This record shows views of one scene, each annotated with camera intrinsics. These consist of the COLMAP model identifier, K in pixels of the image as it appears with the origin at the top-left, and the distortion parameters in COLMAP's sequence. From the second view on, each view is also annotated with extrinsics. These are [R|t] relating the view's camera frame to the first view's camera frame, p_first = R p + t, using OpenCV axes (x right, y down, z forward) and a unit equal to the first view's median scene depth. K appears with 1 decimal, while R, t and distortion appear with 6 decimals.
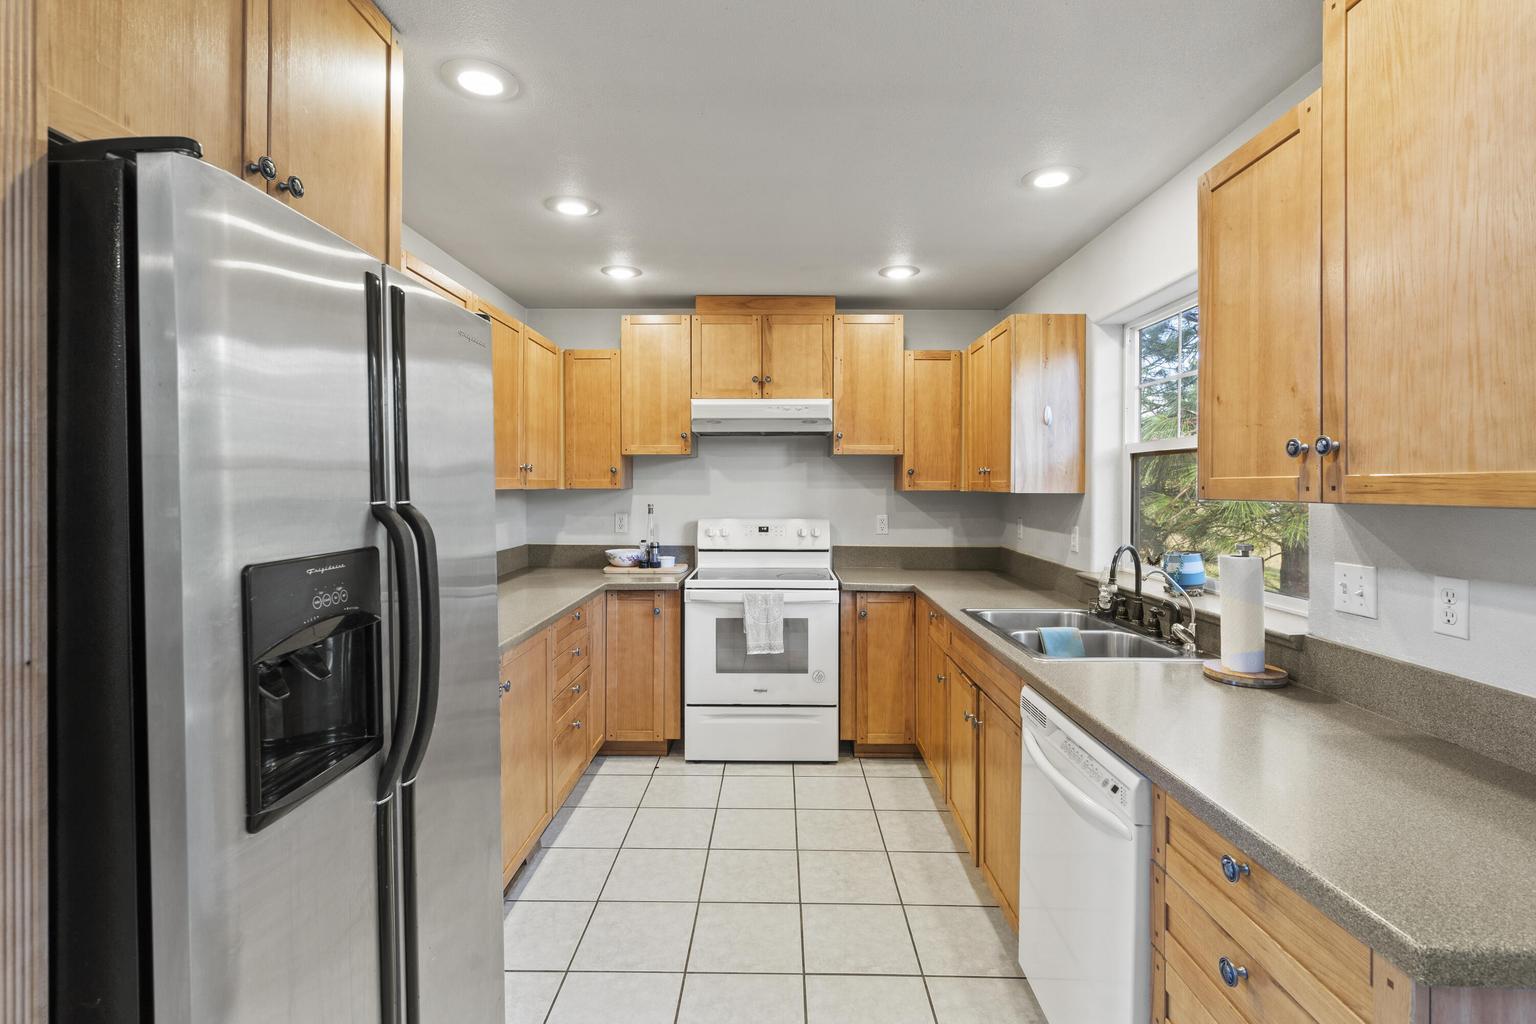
lens RADIAL K [[693.0, 0, 765.9], [0, 693.0, 491.7], [0, 0, 1]] dist [-0.001338, -0.000003]
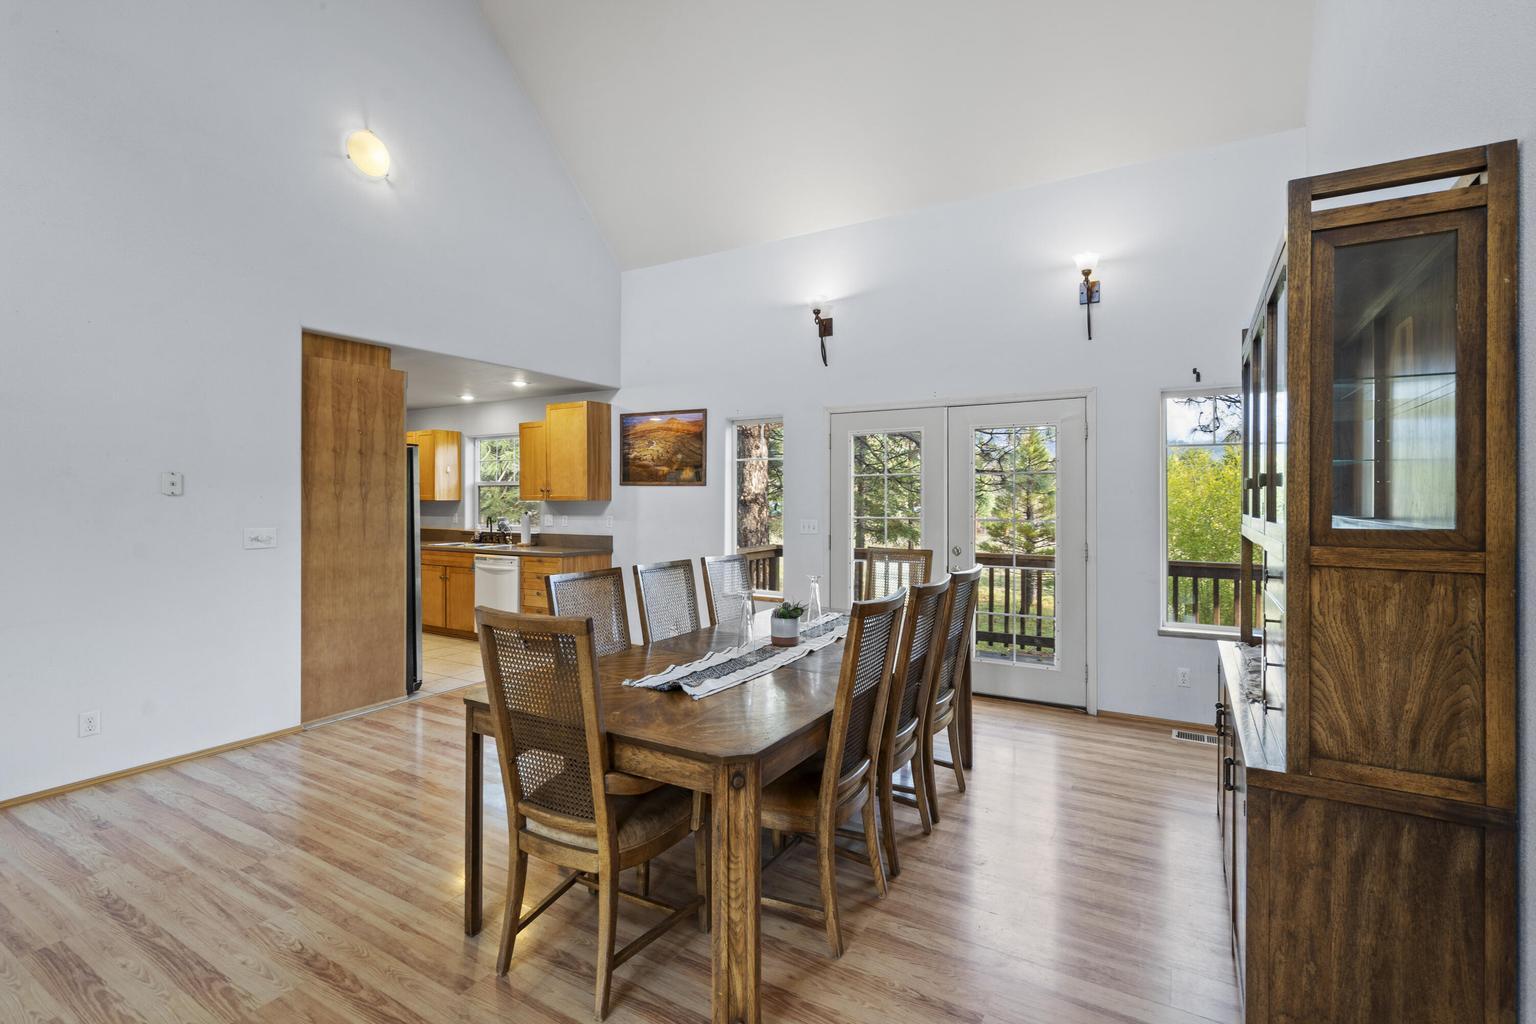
lens RADIAL K [[705.3, 0, 766.4], [0, 705.3, 492.7], [0, 0, 1]] dist [0.001665, 0.000475]
pose [[0.503233, -0.002084, 0.864148, -2.911695], [0.011967, 0.999918, -0.004558, 0.001928], [-0.864068, 0.012635, 0.503216, -3.062646]]
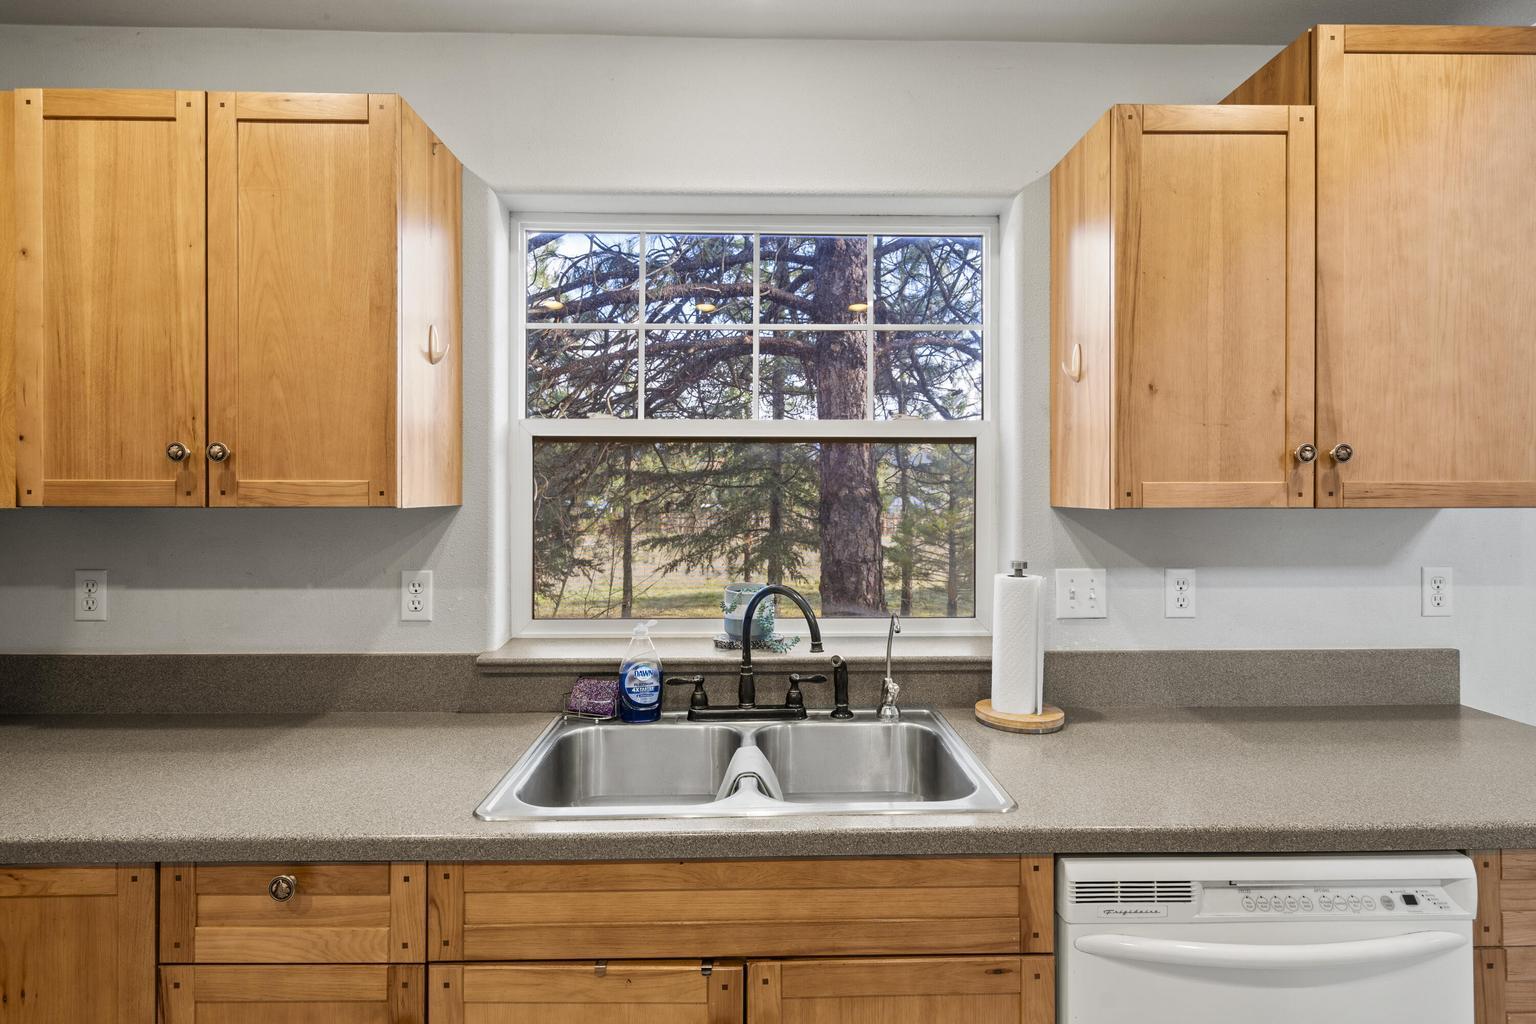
lens RADIAL K [[775.2, 0, 768.3], [0, 775.2, 493.3], [0, 0, 1]] dist [-0.001230, -0.000063]
pose [[-0.038012, -0.008293, 0.999243, -0.319203], [0.008862, 0.999923, 0.008636, -0.022982], [-0.999238, 0.009184, -0.037936, 1.831285]]
